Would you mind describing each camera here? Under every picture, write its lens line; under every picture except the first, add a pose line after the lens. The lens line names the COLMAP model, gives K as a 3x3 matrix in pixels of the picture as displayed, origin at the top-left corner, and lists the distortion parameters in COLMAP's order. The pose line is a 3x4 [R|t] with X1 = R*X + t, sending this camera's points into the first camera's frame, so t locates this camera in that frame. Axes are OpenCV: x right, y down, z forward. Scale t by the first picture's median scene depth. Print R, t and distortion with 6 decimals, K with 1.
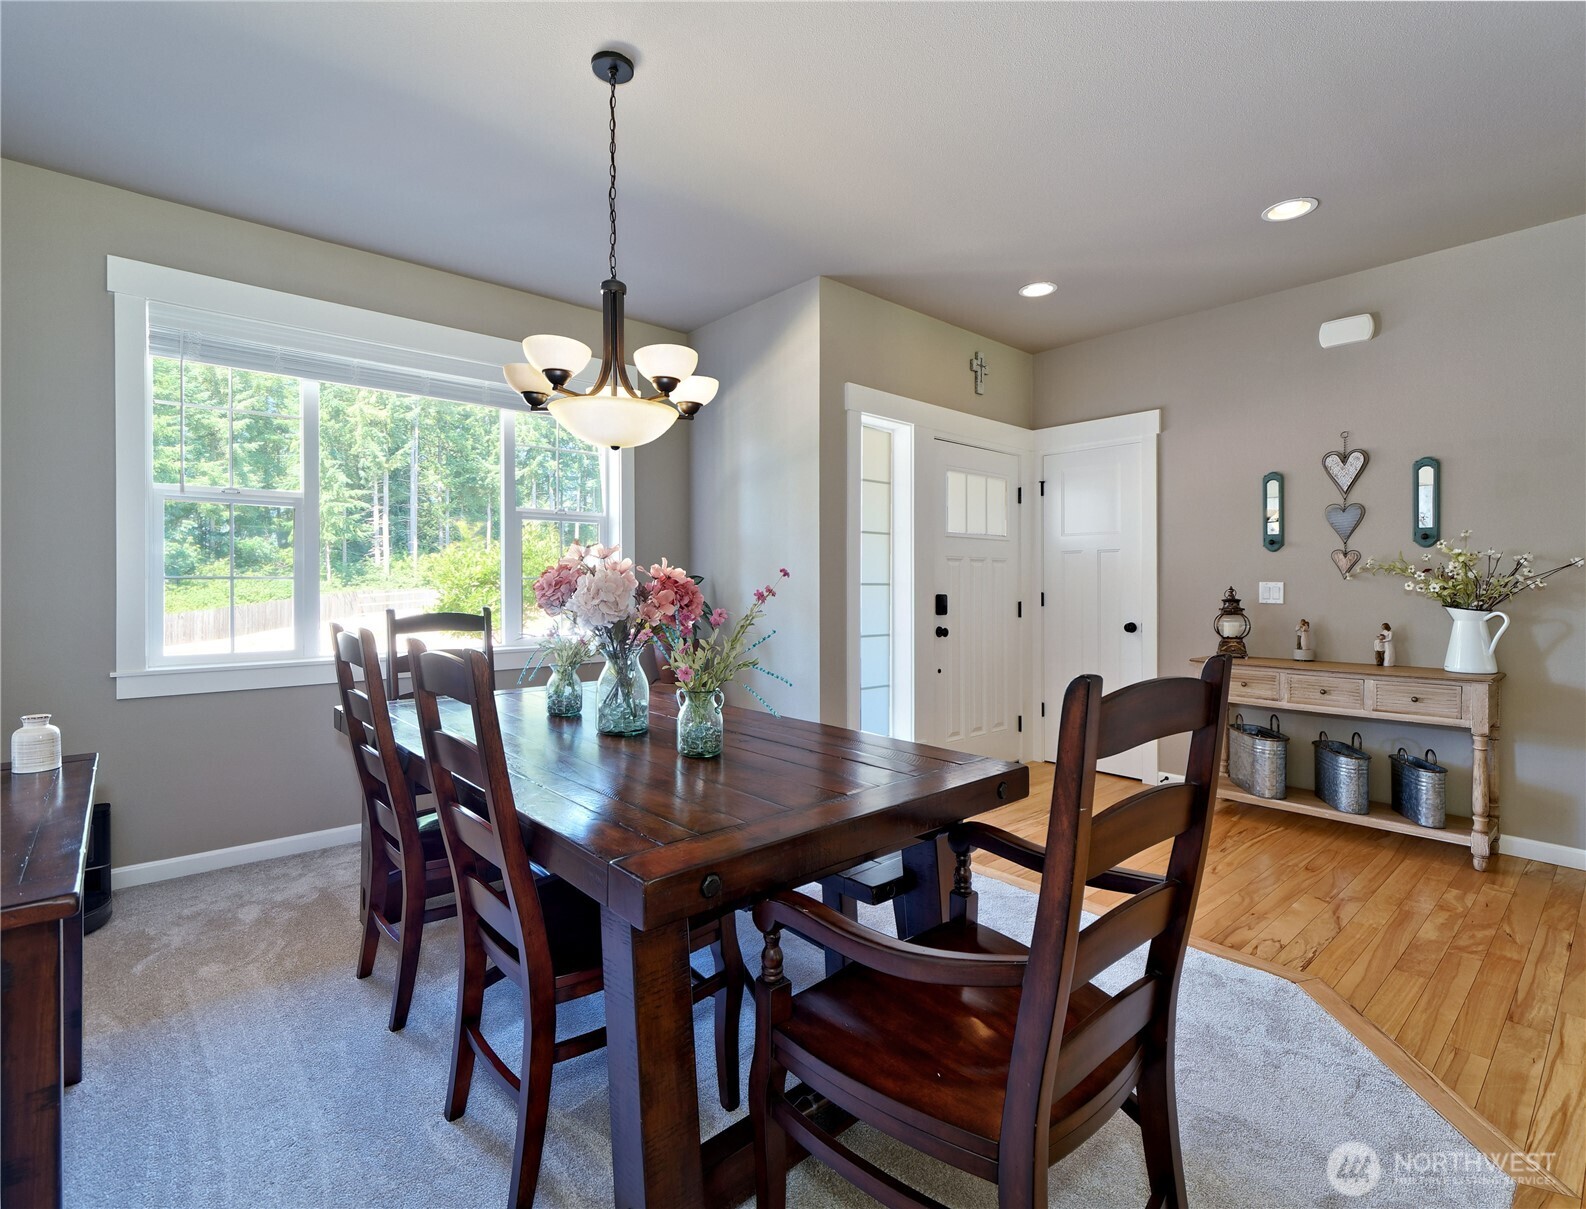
lens RADIAL K [[765.5, 0, 782.7], [0, 765.5, 586.2], [0, 0, 1]] dist [-0.004002, 0.000710]
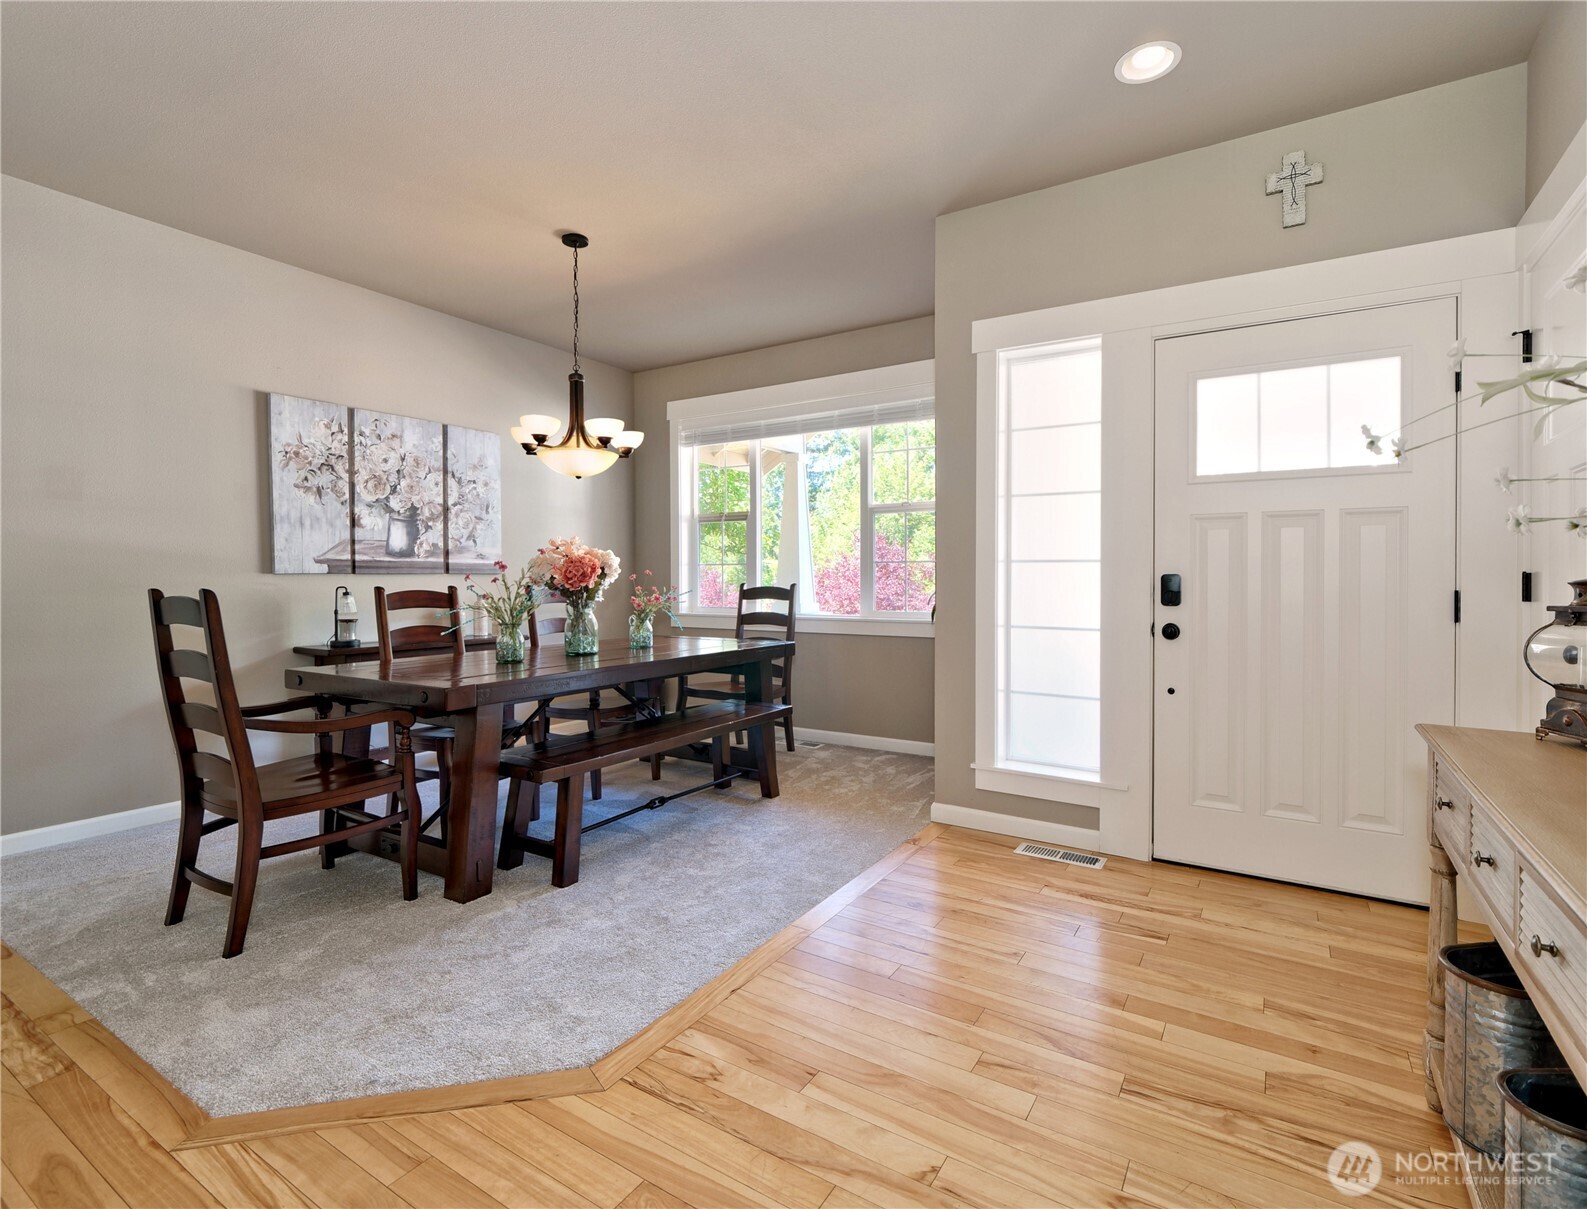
lens RADIAL K [[766.0, 0, 783.2], [0, 766.0, 586.2], [0, 0, 1]] dist [-0.004002, 0.000710]
pose [[0.280530, 0.008348, -0.959809, 0.827021], [-0.001089, 0.999964, 0.008379, 0.017632], [0.959845, -0.001305, 0.280529, 0.552934]]
